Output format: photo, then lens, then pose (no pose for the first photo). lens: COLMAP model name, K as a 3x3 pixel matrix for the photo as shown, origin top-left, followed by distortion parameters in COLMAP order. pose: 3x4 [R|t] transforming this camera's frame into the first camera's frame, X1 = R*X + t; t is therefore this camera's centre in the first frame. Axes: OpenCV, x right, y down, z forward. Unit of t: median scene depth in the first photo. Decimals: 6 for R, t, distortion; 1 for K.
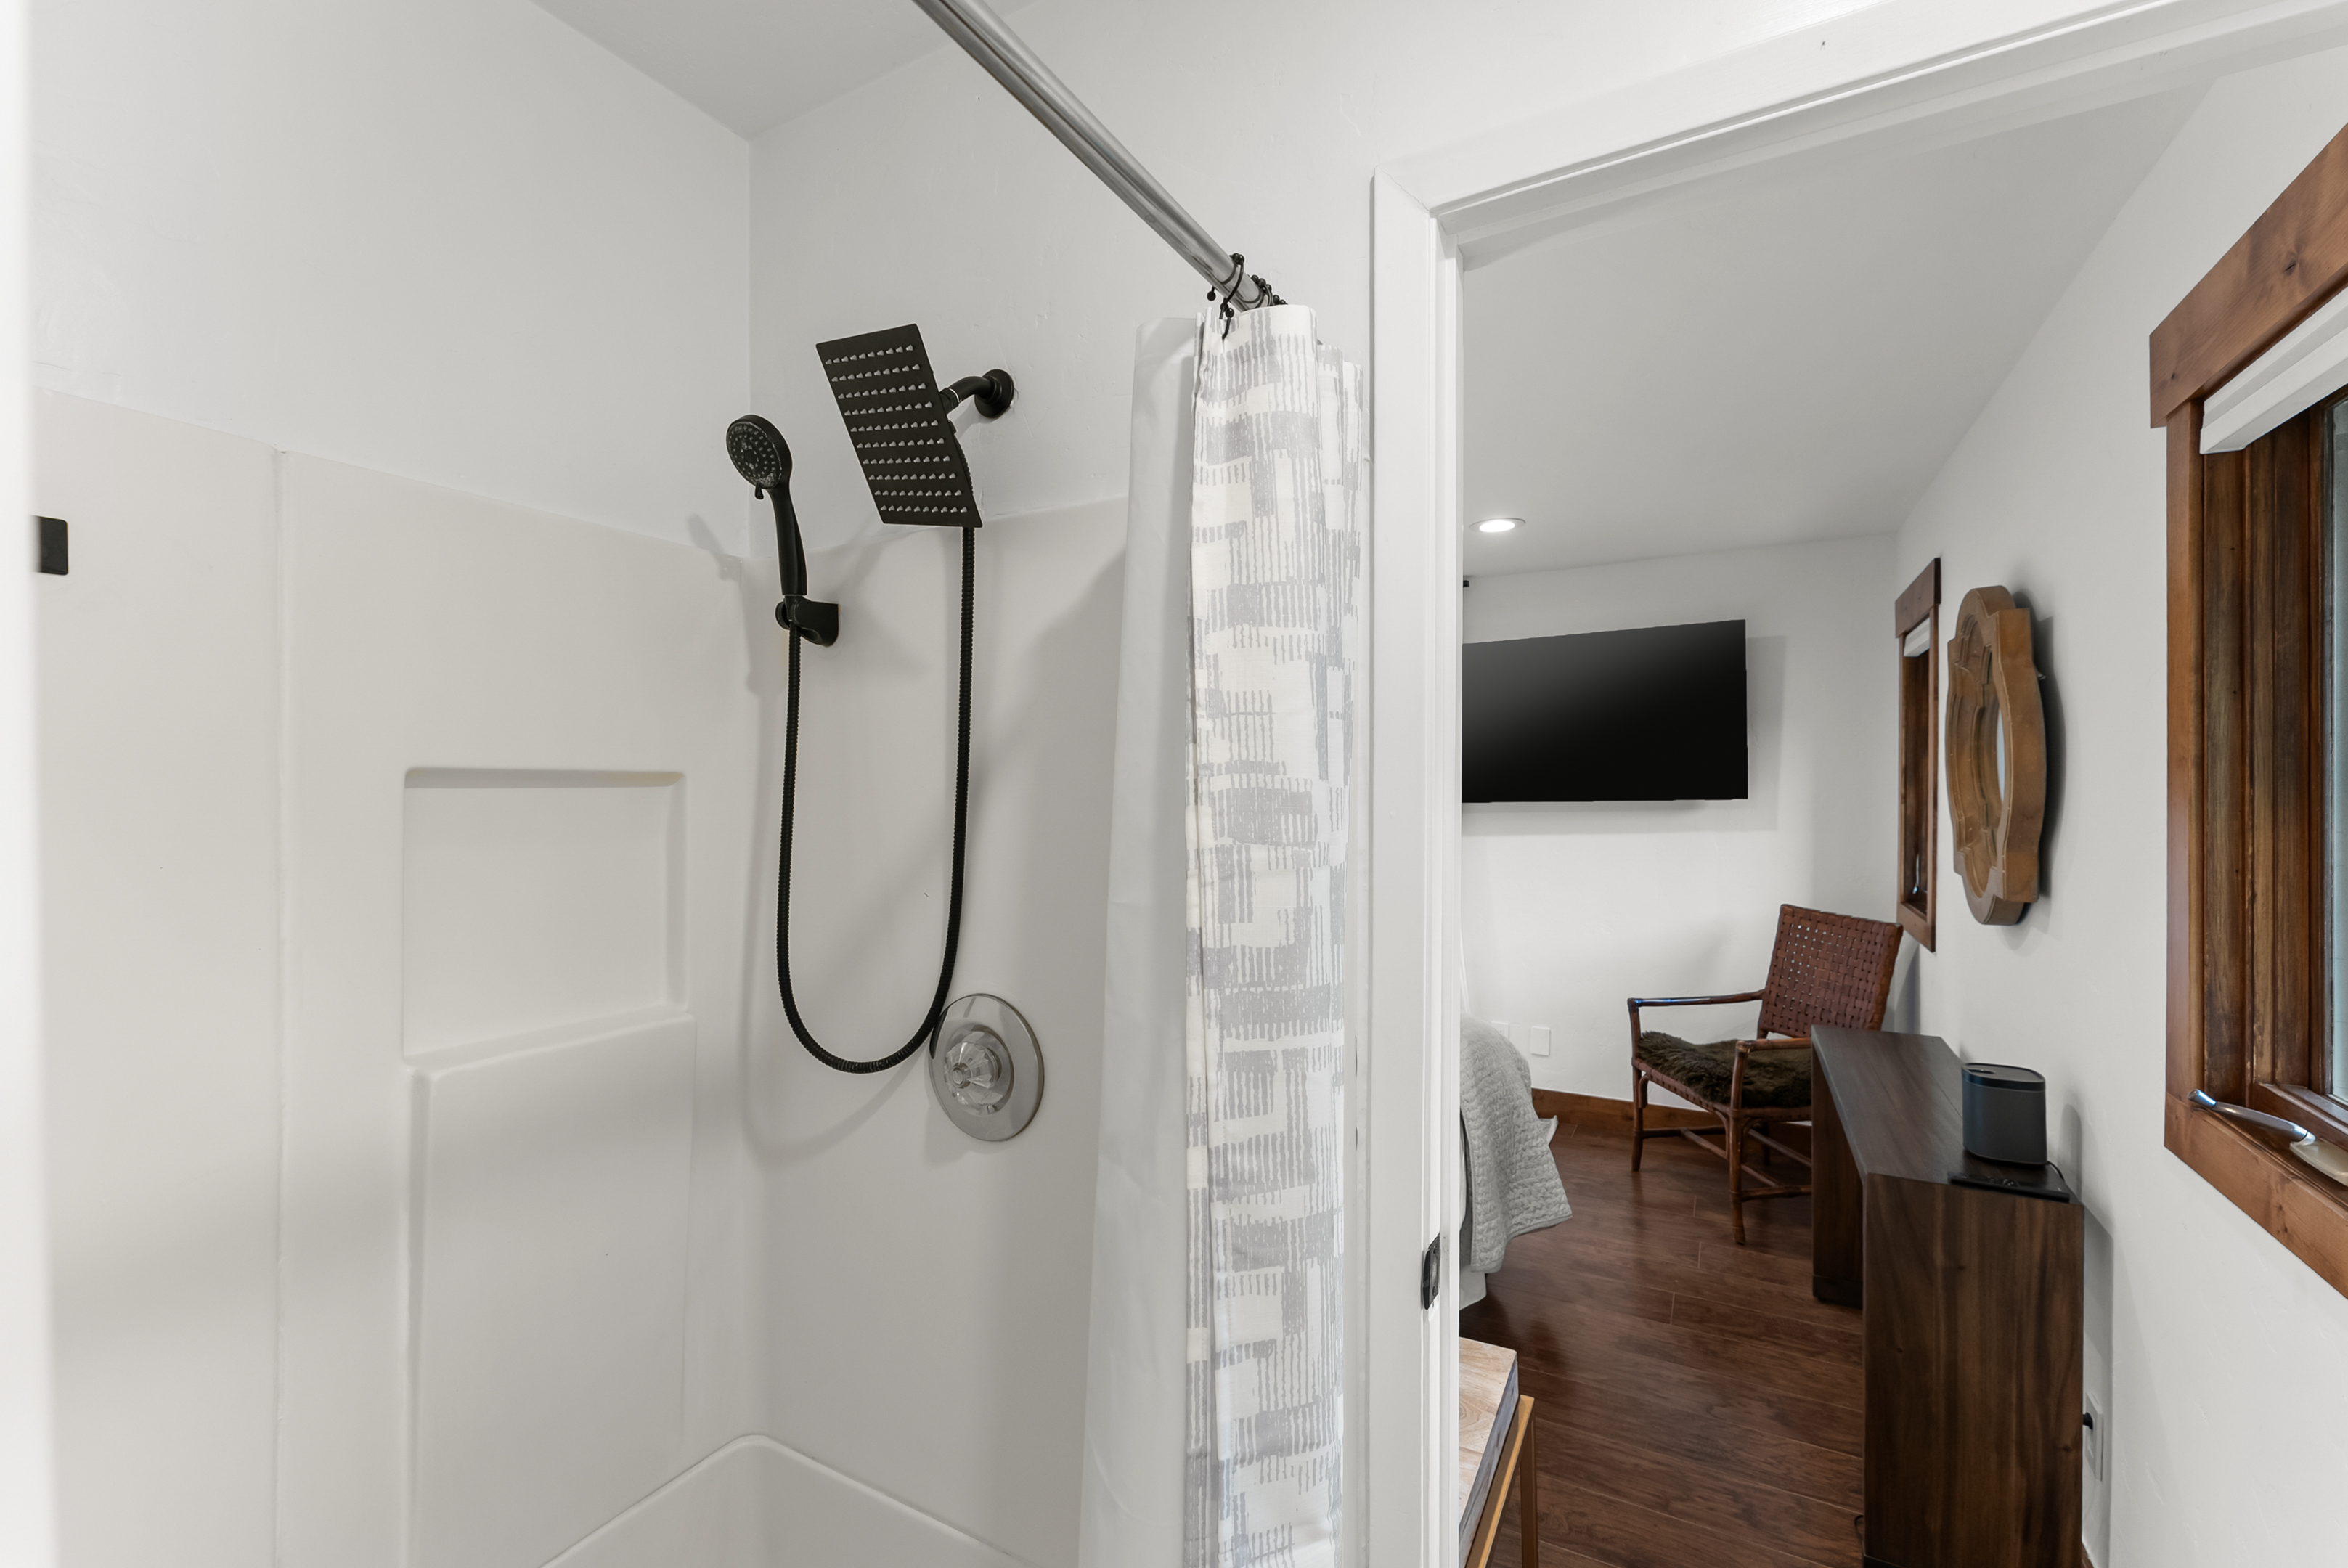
lens RADIAL K [[999.1, 0, 1122.8], [0, 999.1, 791.2], [0, 0, 1]] dist [-0.003459, -0.000630]
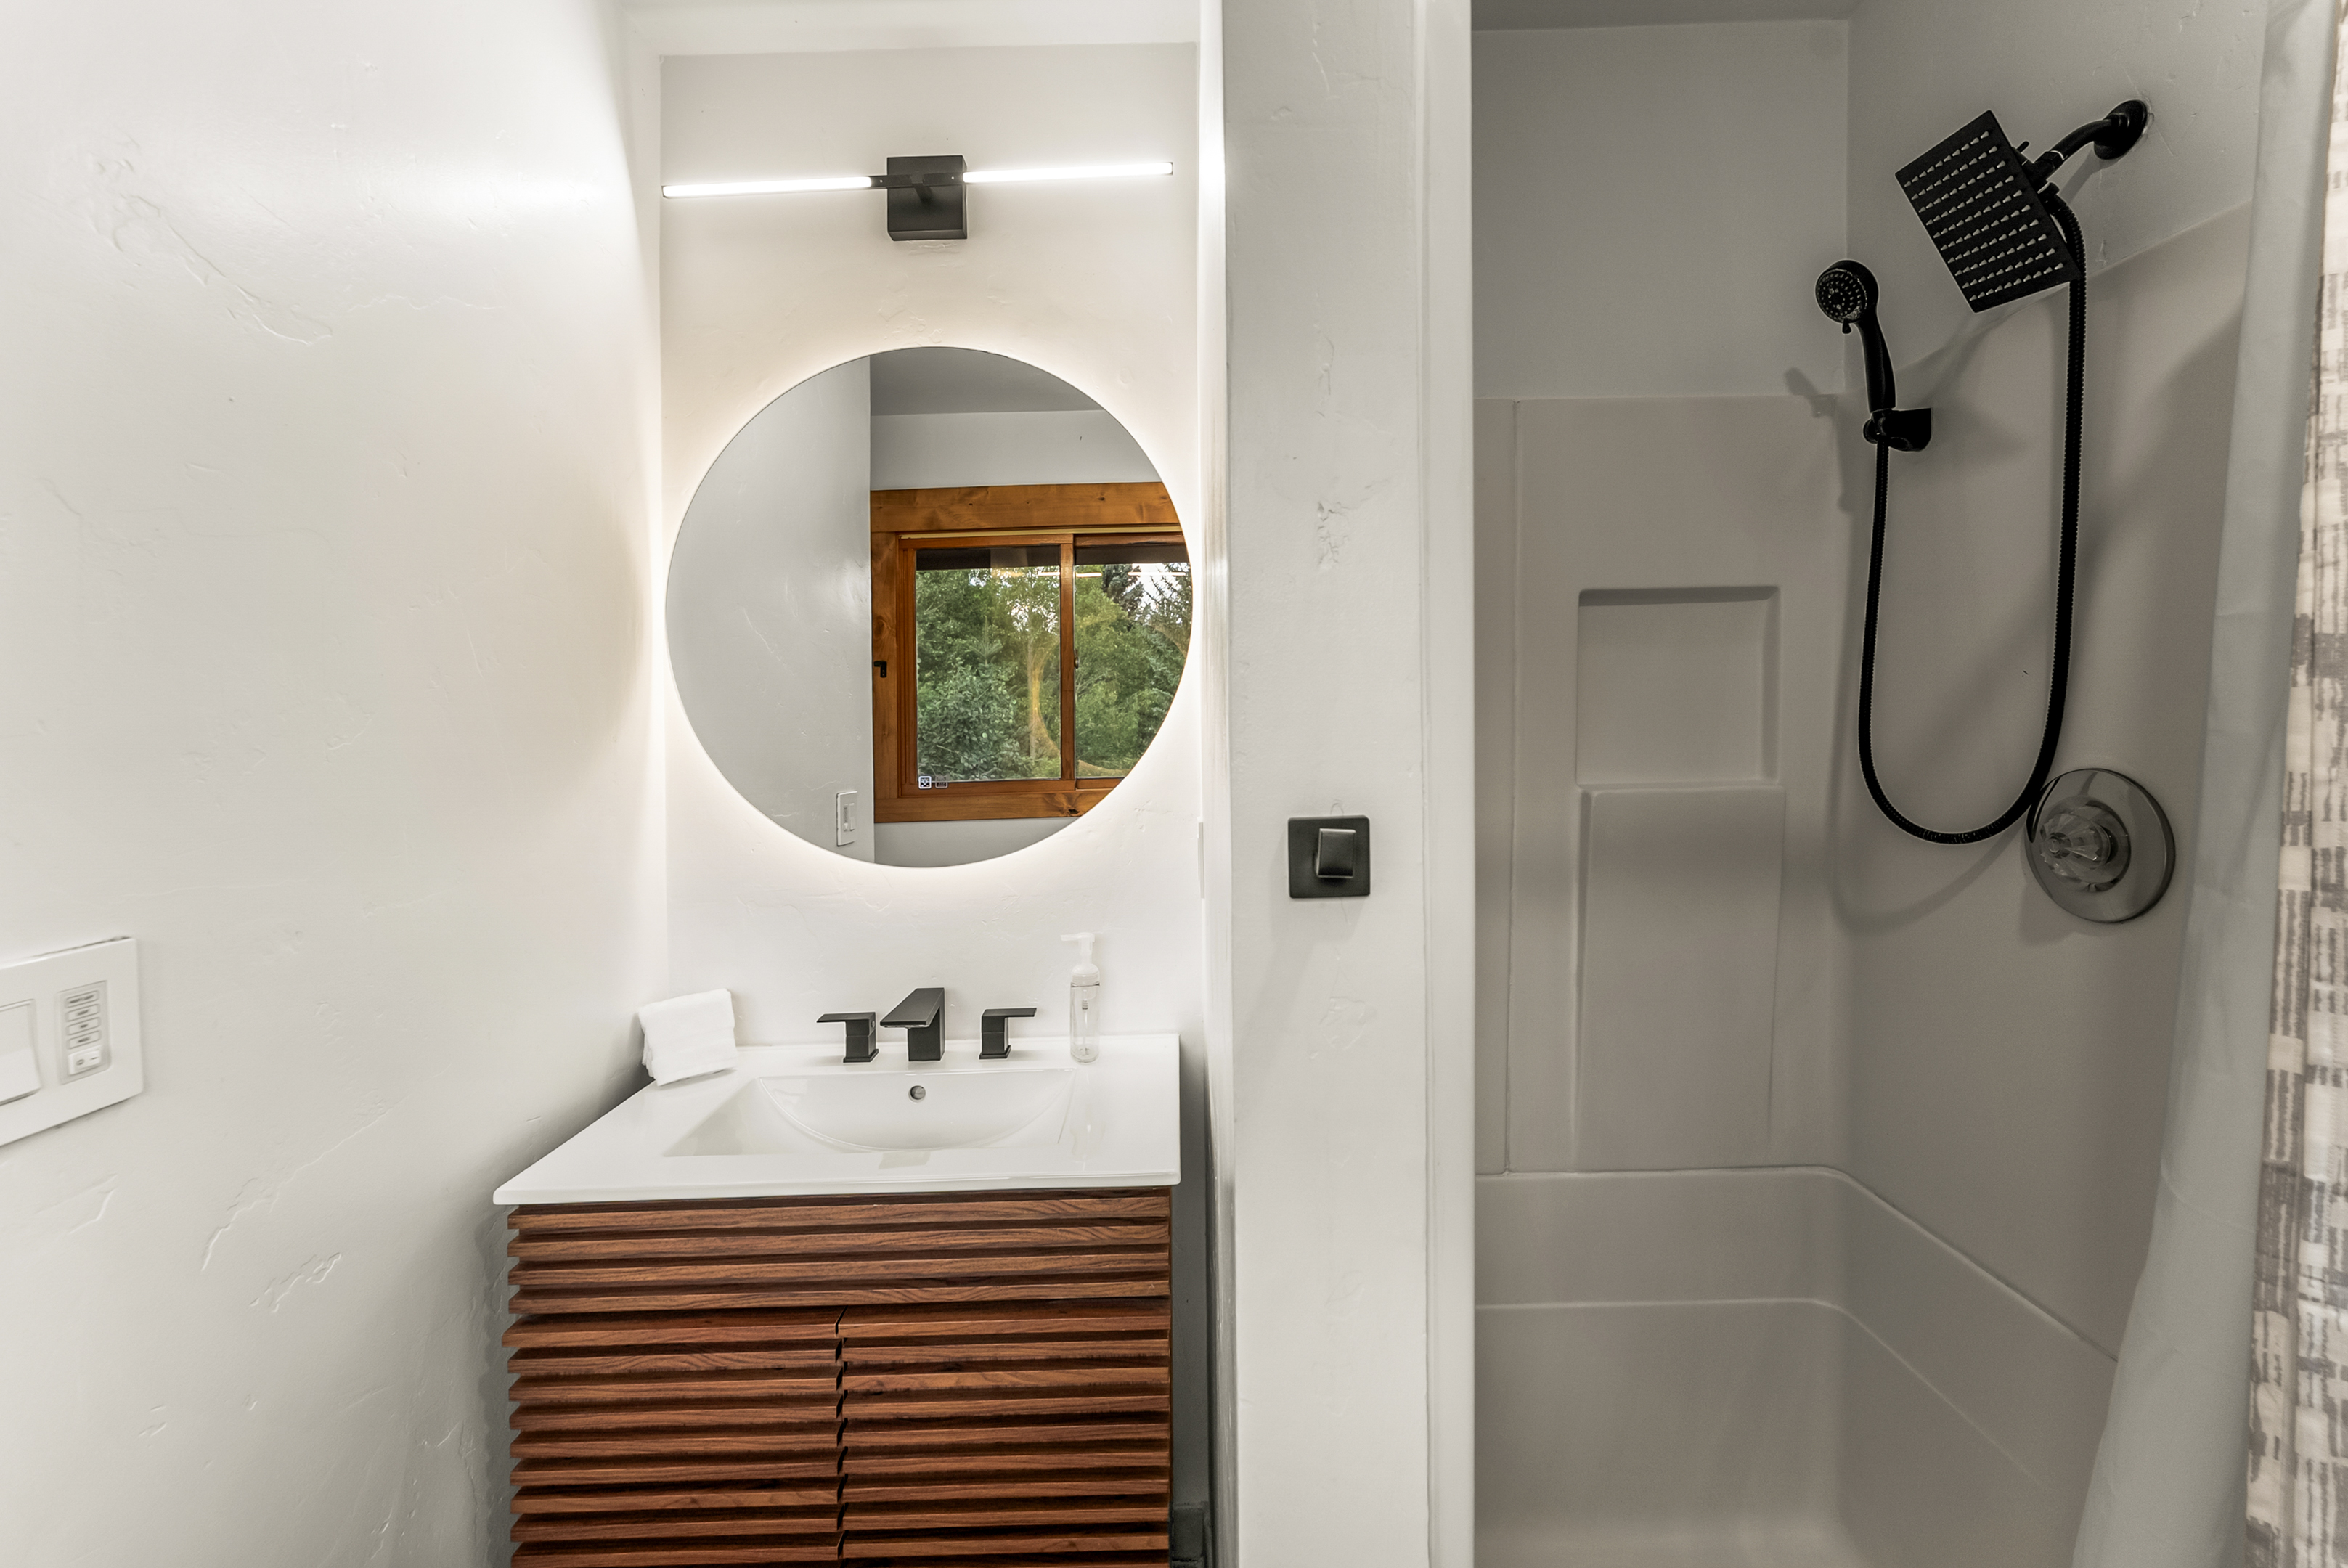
lens RADIAL K [[999.1, 0, 1122.8], [0, 999.1, 791.2], [0, 0, 1]] dist [-0.003459, -0.000630]
pose [[0.479984, 0.030944, -0.876731, 0.268628], [0.000631, 0.999365, 0.035618, 0.201000], [0.877277, -0.017649, 0.479660, -0.306852]]
